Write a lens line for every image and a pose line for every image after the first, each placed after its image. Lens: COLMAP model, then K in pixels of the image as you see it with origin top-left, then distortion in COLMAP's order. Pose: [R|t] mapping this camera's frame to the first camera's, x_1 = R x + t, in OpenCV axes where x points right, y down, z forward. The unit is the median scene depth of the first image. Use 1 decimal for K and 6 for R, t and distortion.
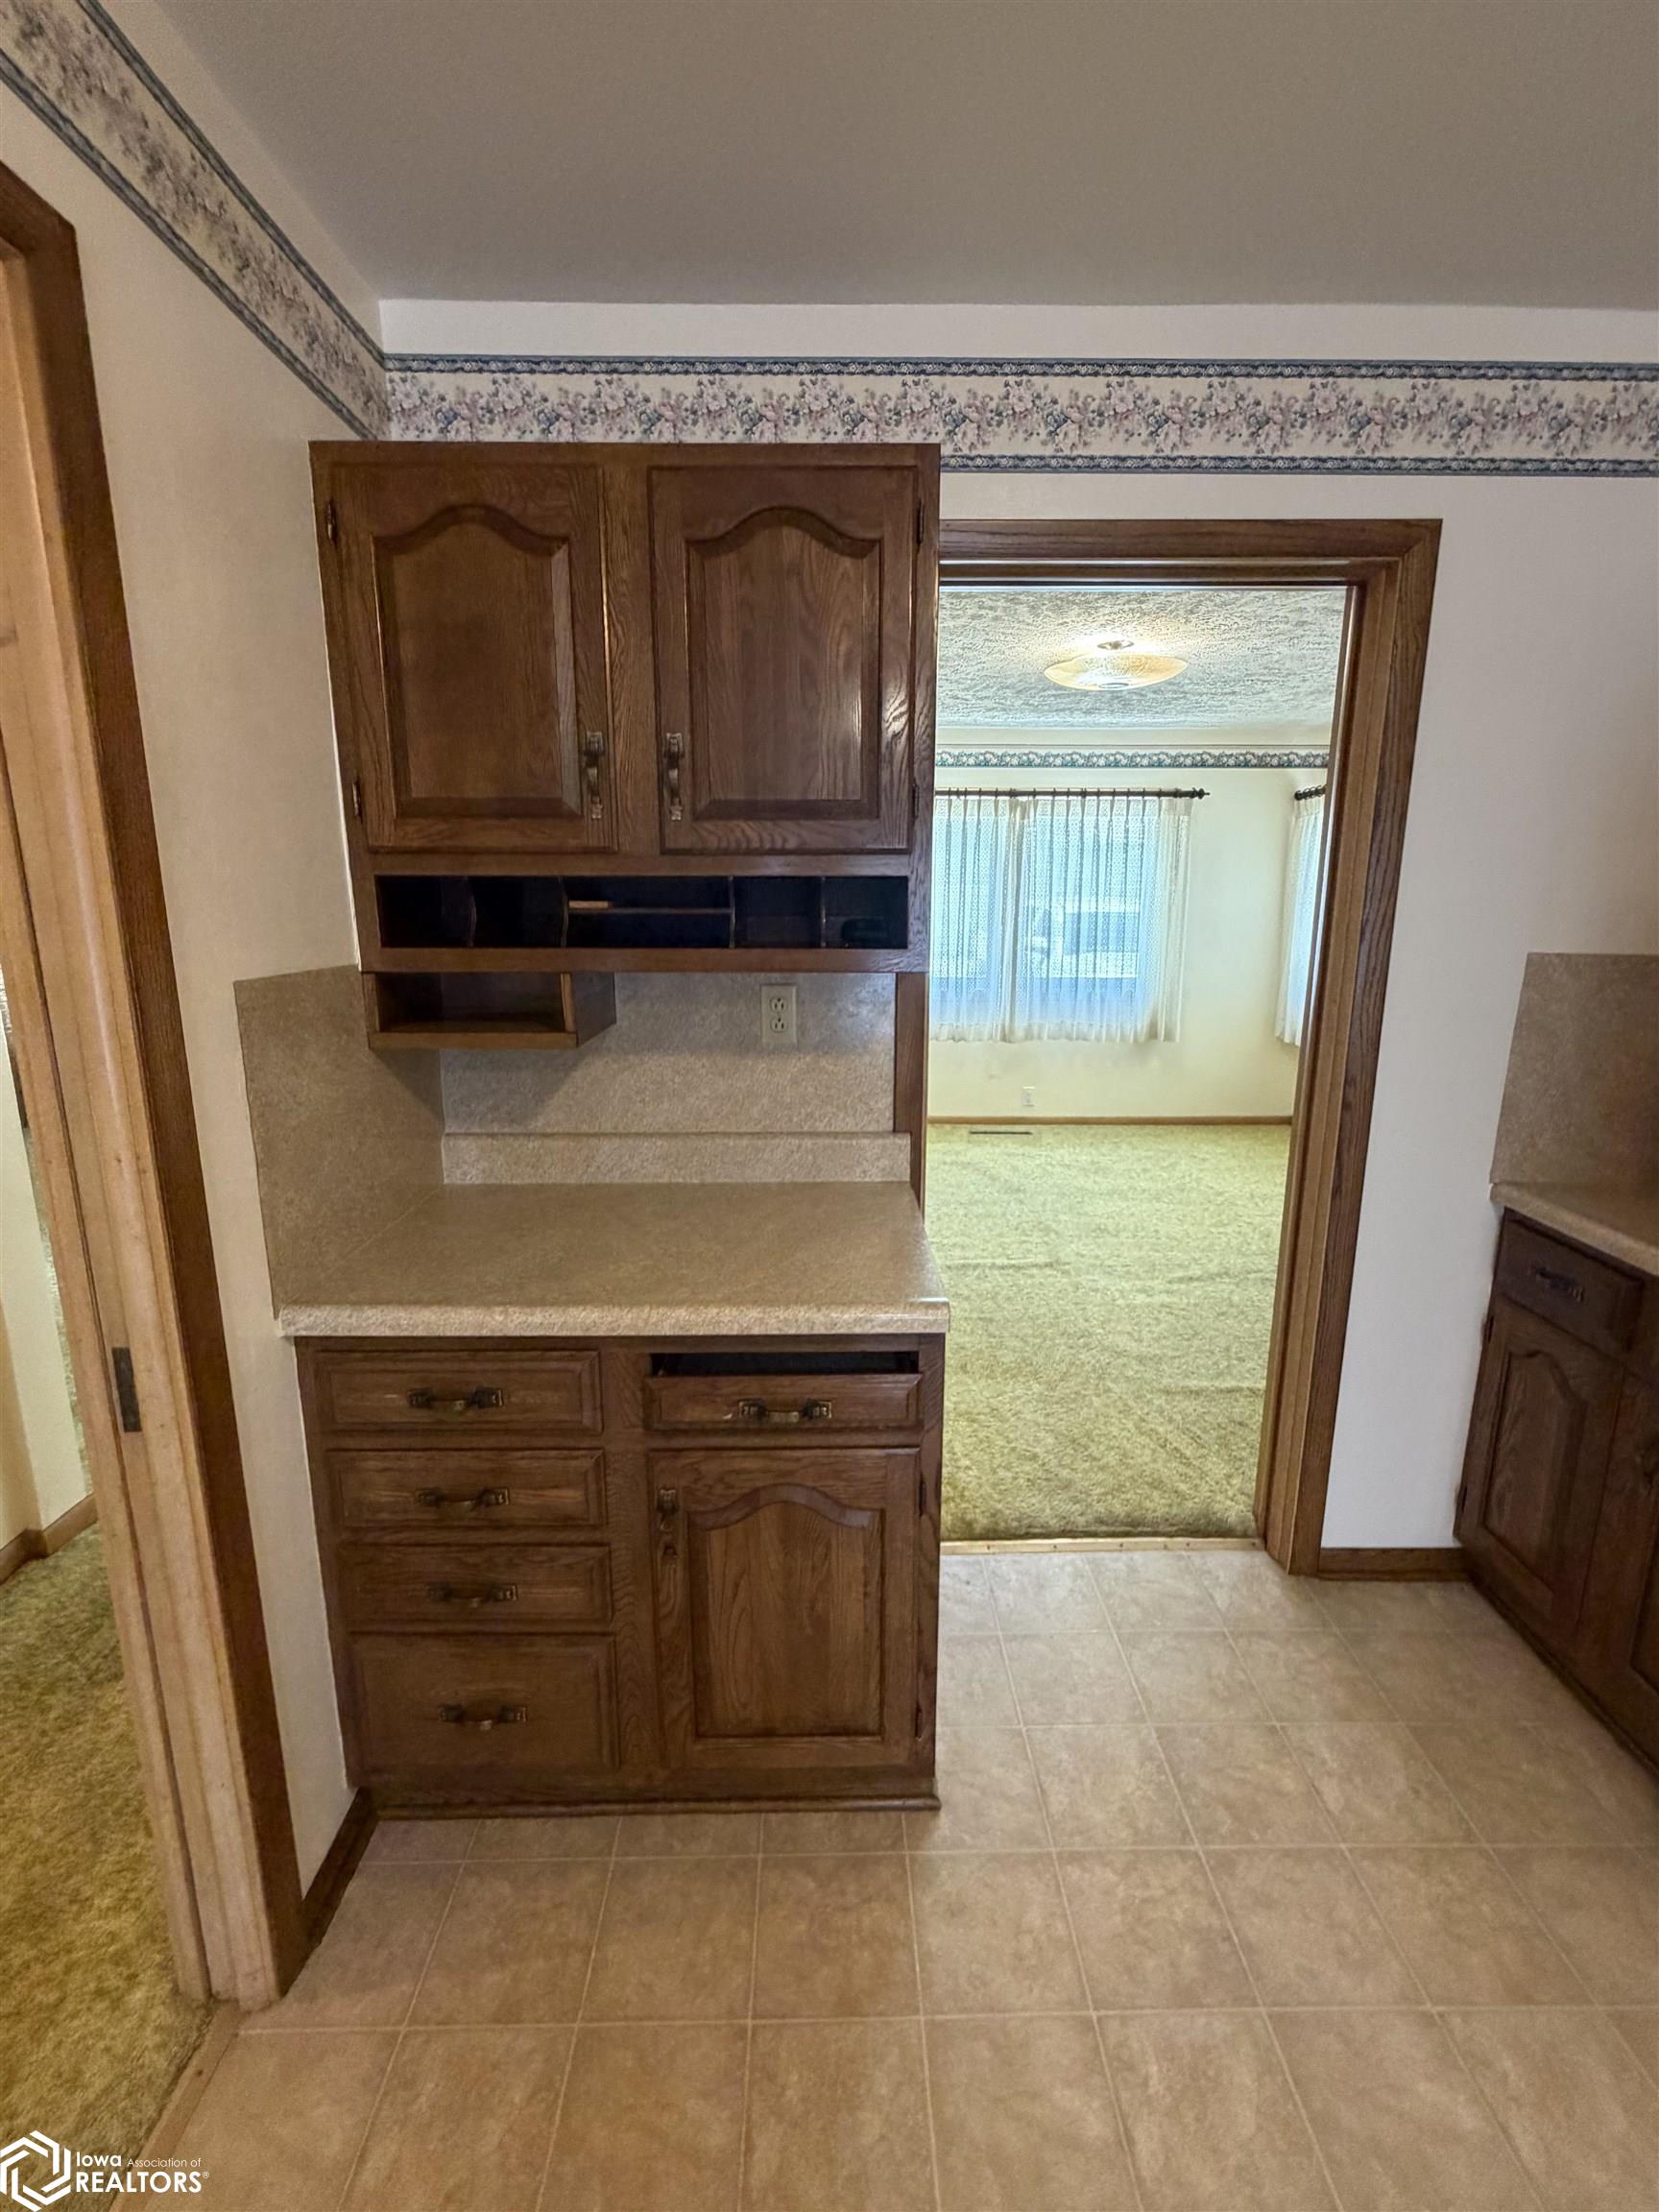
lens RADIAL K [[977.4, 0, 835.2], [0, 977.4, 1104.6], [0, 0, 1]] dist [0.001023, -0.000493]
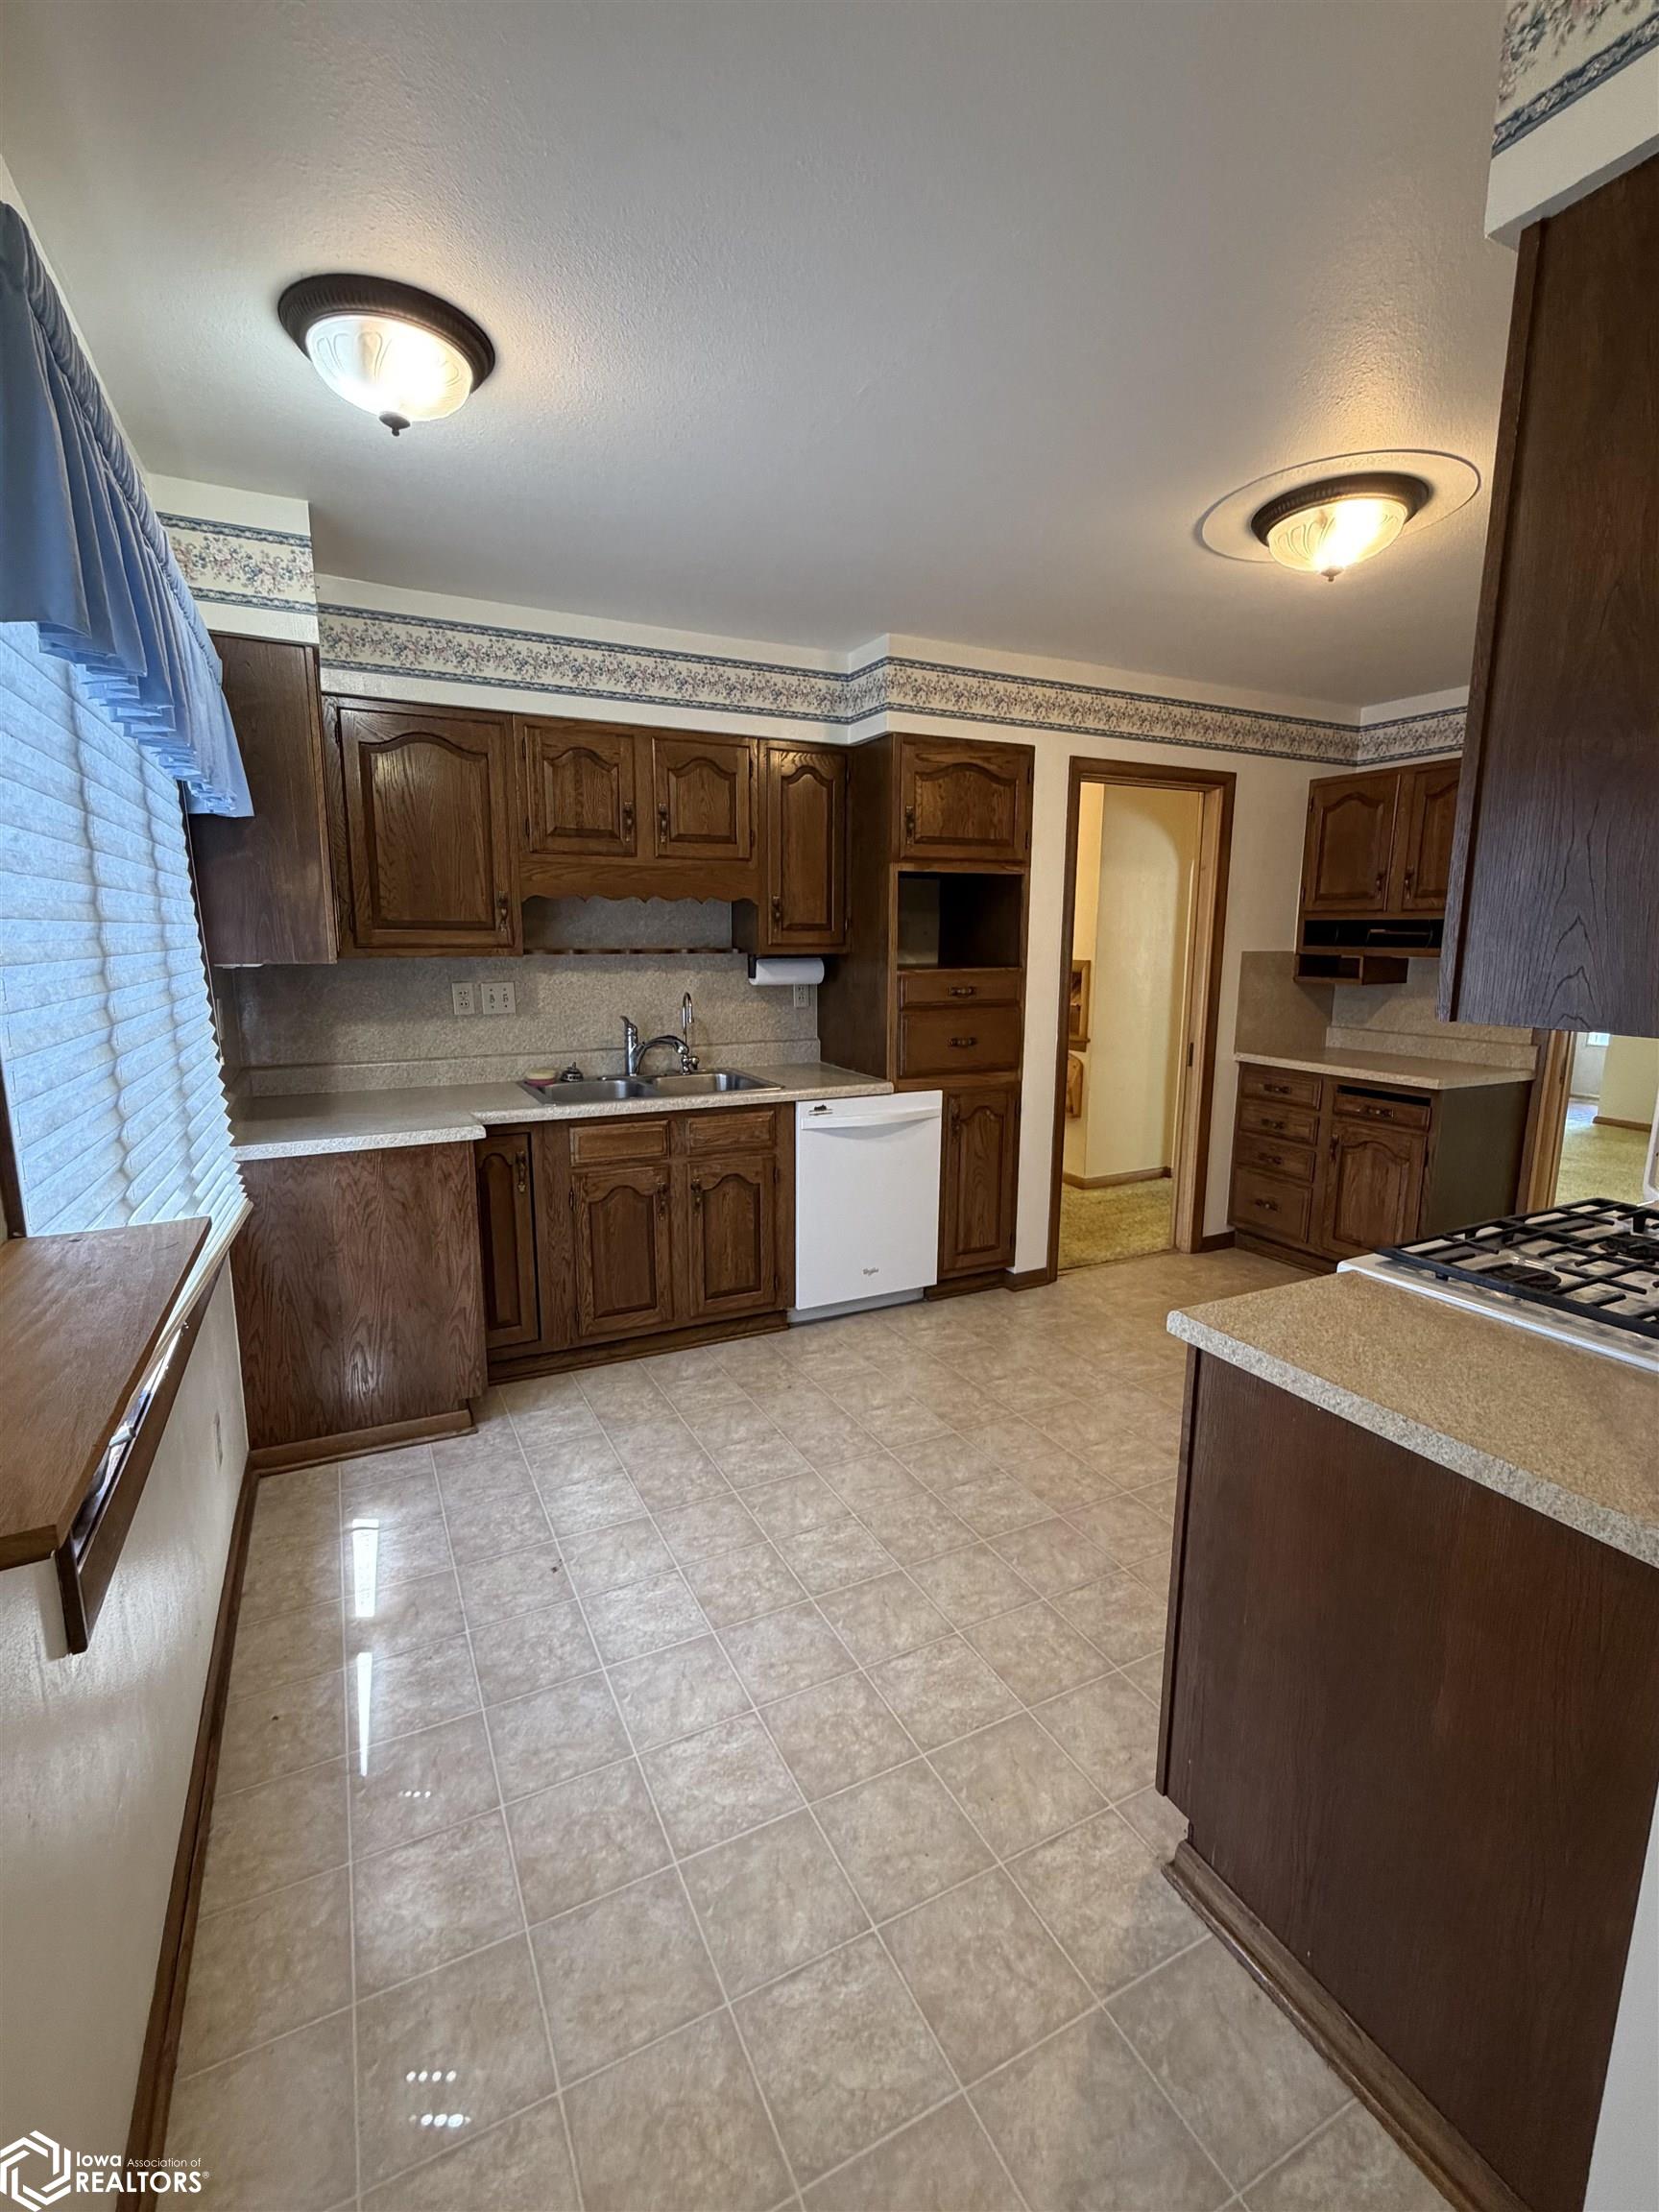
lens RADIAL K [[977.4, 0, 823.9], [0, 977.4, 1111.1], [0, 0, 1]] dist [0.001023, -0.000493]
pose [[0.435192, 0.160375, -0.885939, 1.391562], [-0.189048, 0.978348, 0.084239, 0.304582], [0.880266, 0.130825, 0.456088, -1.329731]]
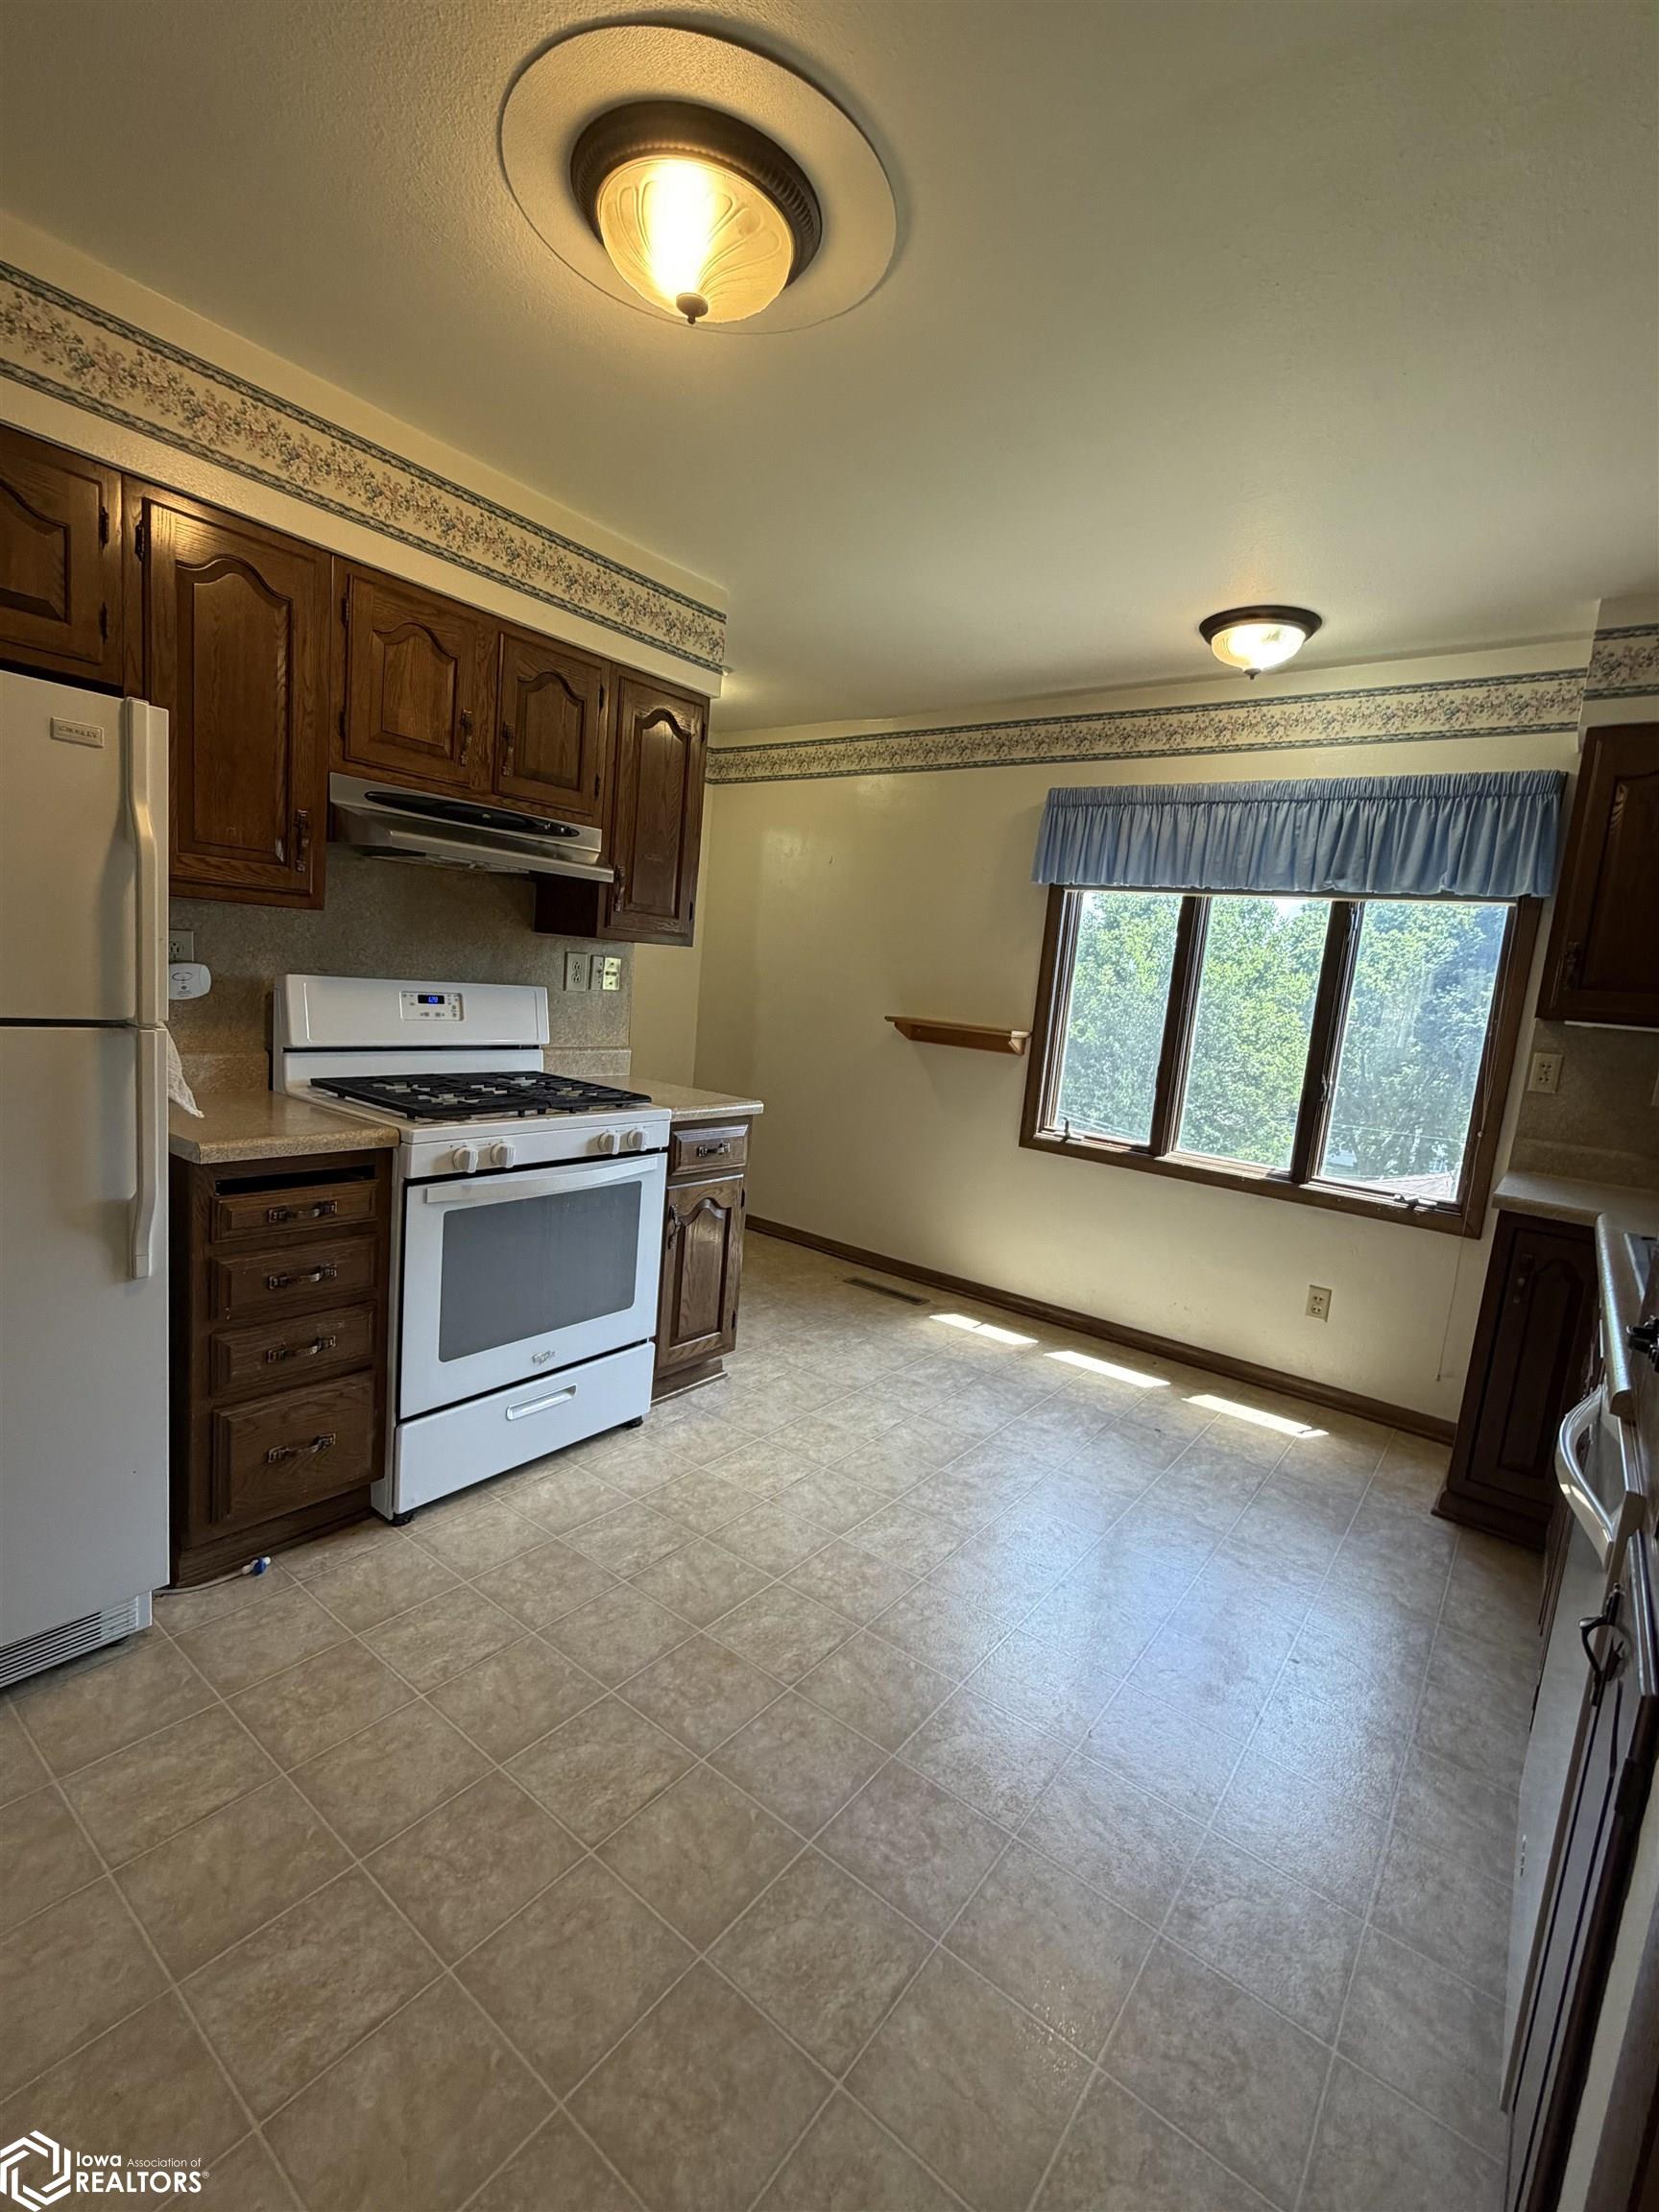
lens RADIAL K [[977.4, 0, 842.3], [0, 977.4, 1104.3], [0, 0, 1]] dist [0.001023, -0.000493]
pose [[-0.789627, -0.154172, 0.593903, -0.369894], [0.036419, 0.954436, 0.296183, -0.034962], [-0.612506, 0.255504, -0.748034, 0.595508]]
